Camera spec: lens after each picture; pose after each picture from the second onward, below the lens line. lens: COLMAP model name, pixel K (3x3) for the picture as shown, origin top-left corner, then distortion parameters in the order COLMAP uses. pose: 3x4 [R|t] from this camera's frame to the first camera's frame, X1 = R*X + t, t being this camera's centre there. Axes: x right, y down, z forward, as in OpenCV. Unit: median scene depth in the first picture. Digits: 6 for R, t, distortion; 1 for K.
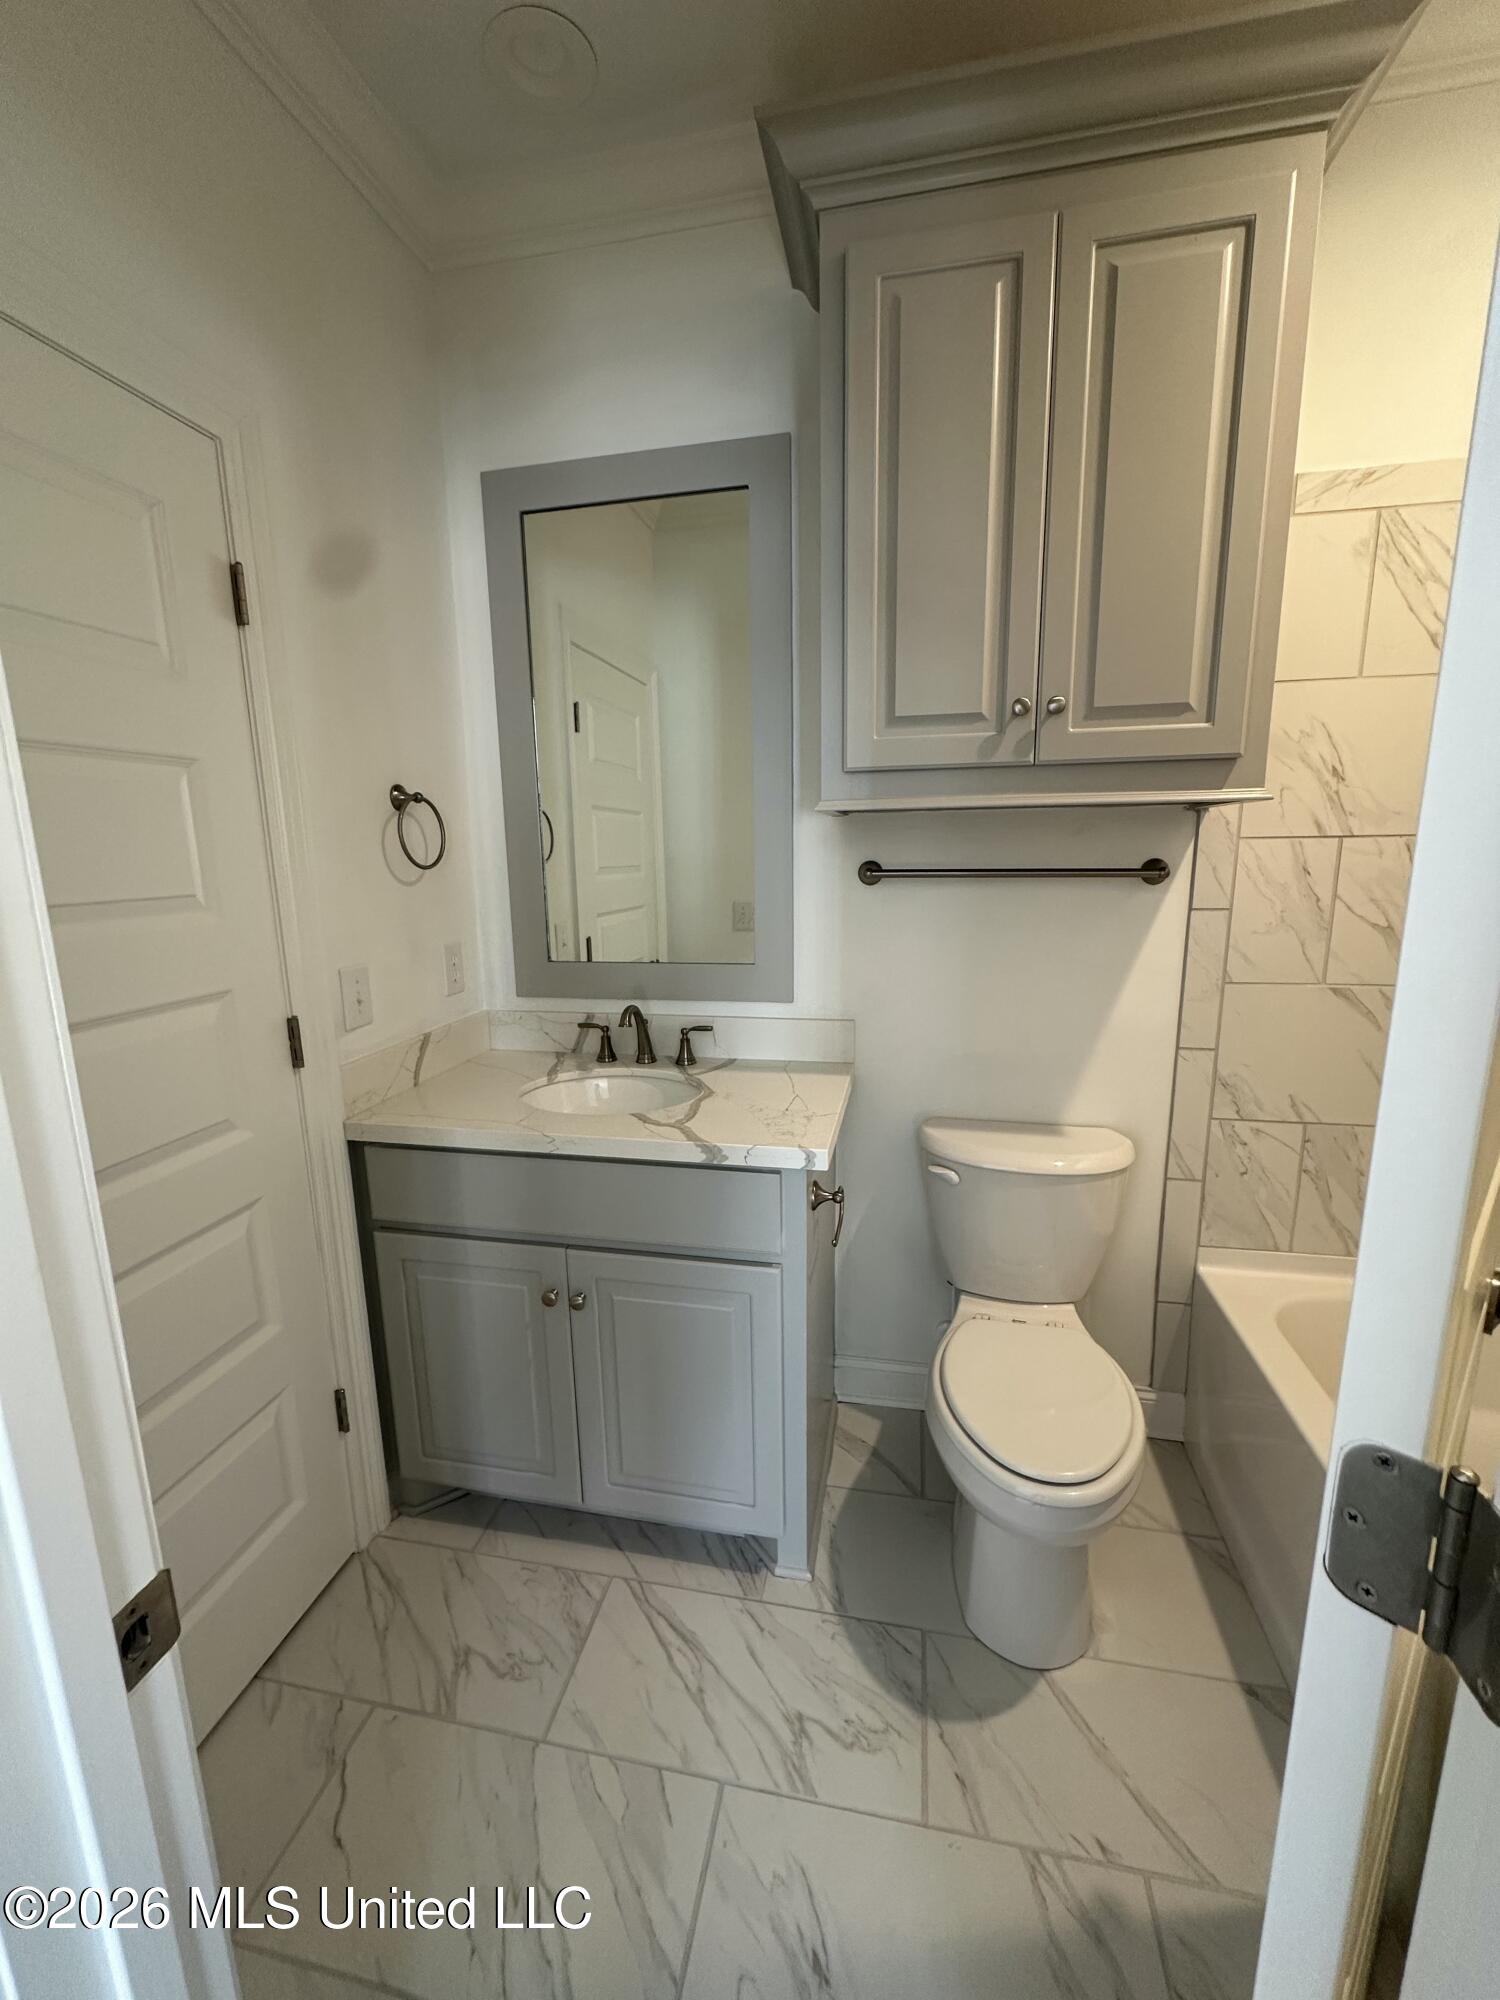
lens RADIAL K [[798.0, 0, 750.0], [0, 798.0, 1000.0], [0, 0, 1]] dist [-0.002906, 0.000391]
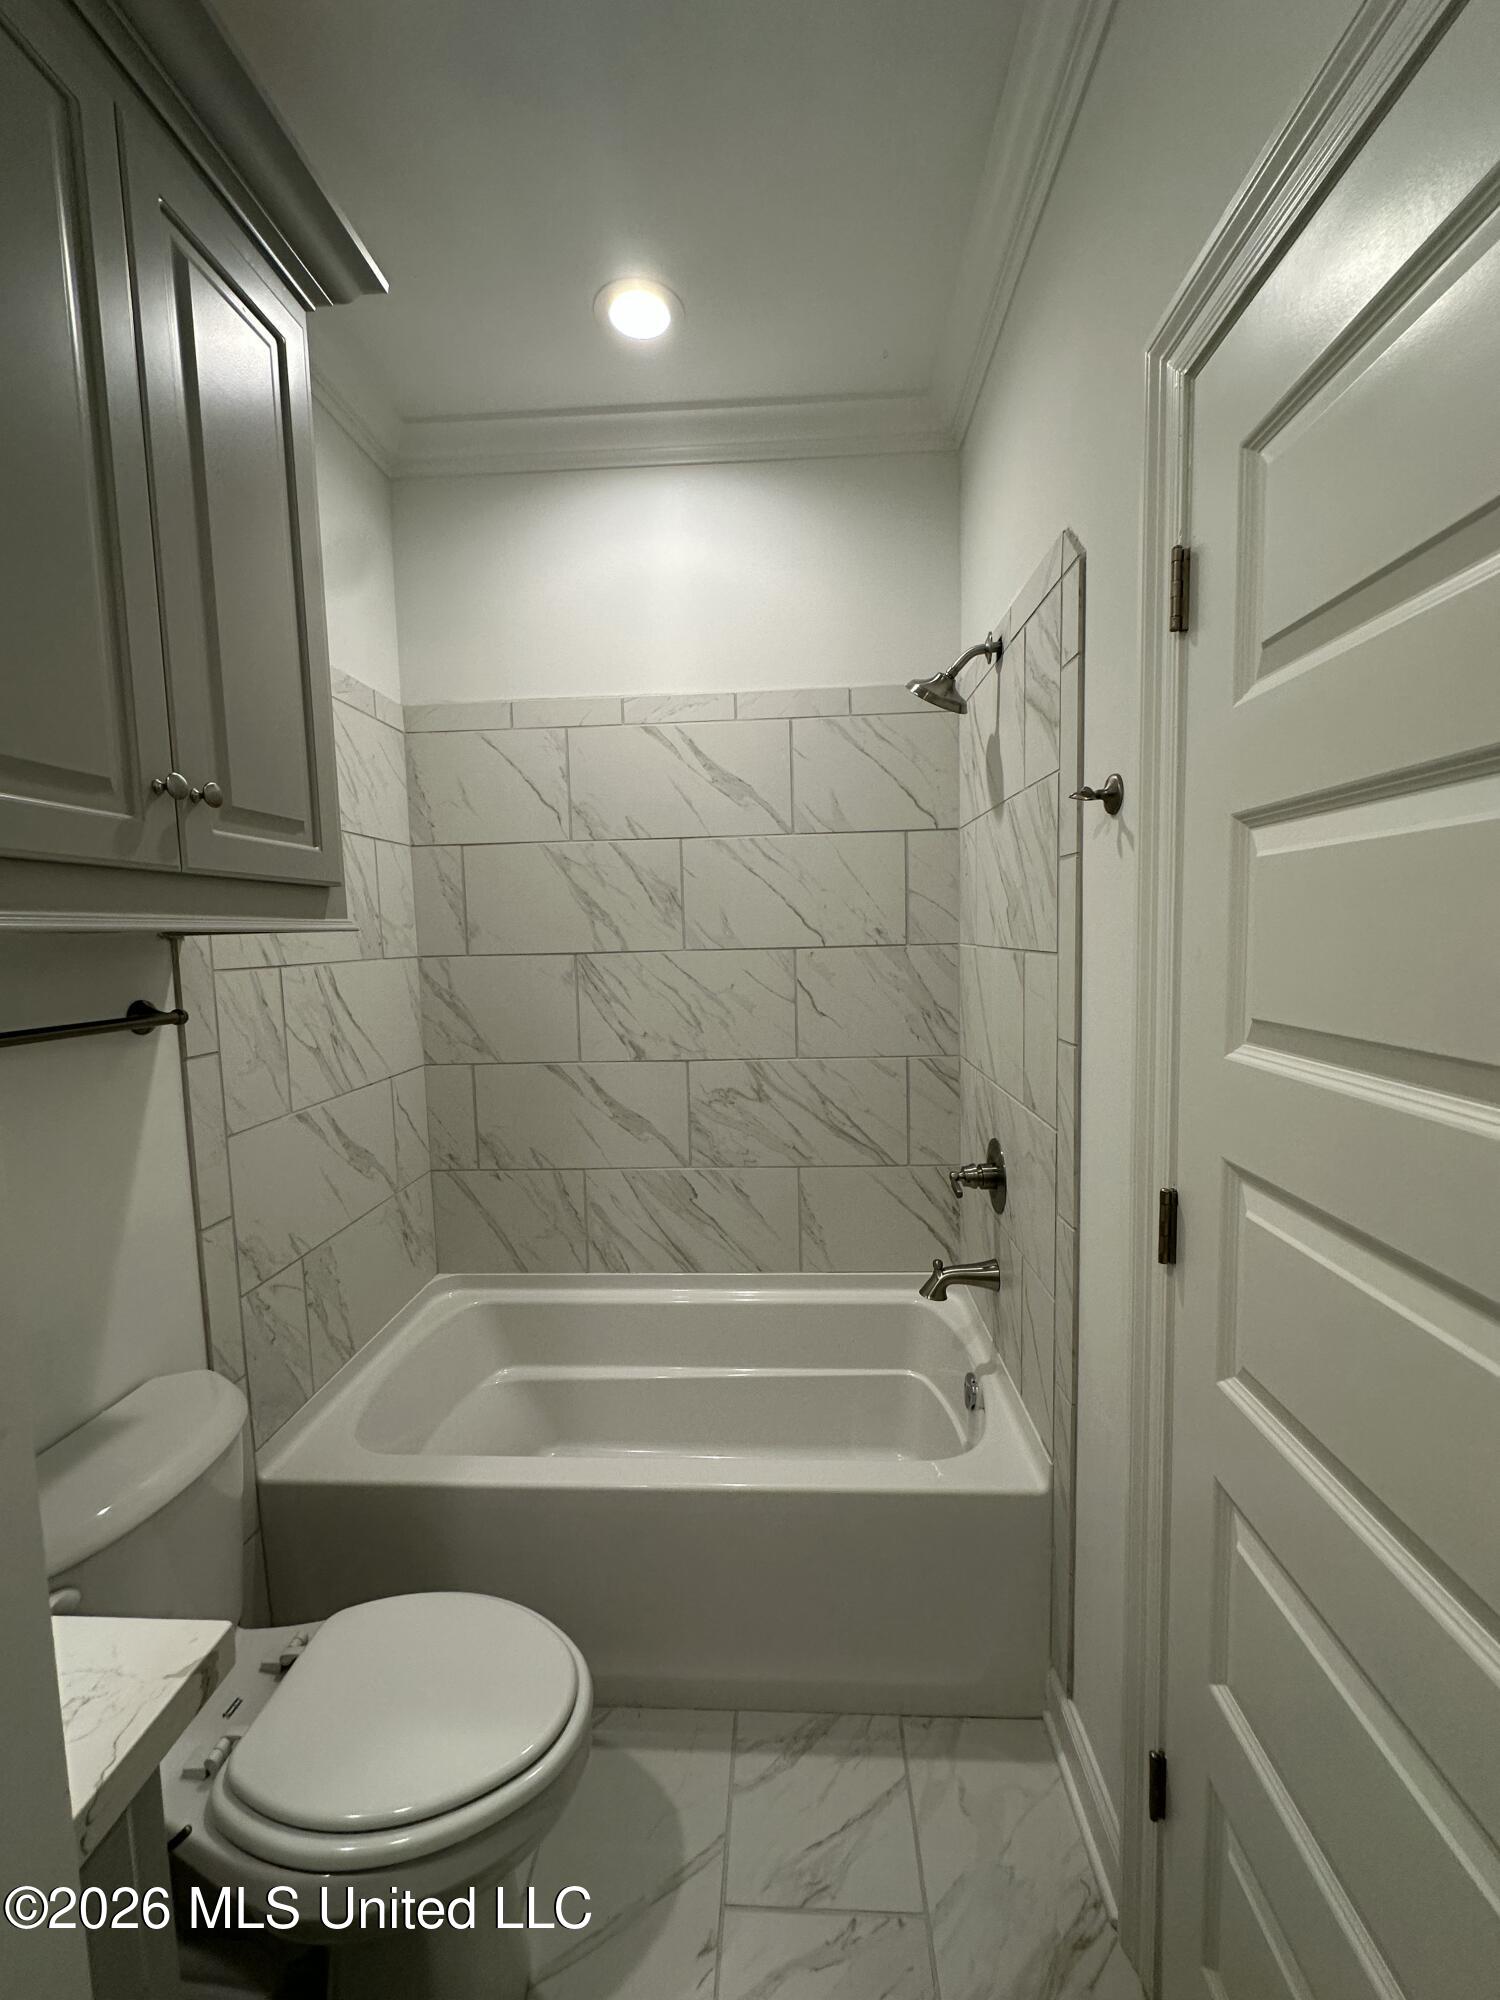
lens RADIAL K [[818.9, 0, 728.2], [0, 818.9, 1004.5], [0, 0, 1]] dist [-0.000835, 0.000057]
pose [[-0.139234, -0.069046, 0.987849, -0.342618], [0.216518, 0.971306, 0.098407, -0.131845], [-0.966299, 0.227589, -0.120290, 0.564773]]
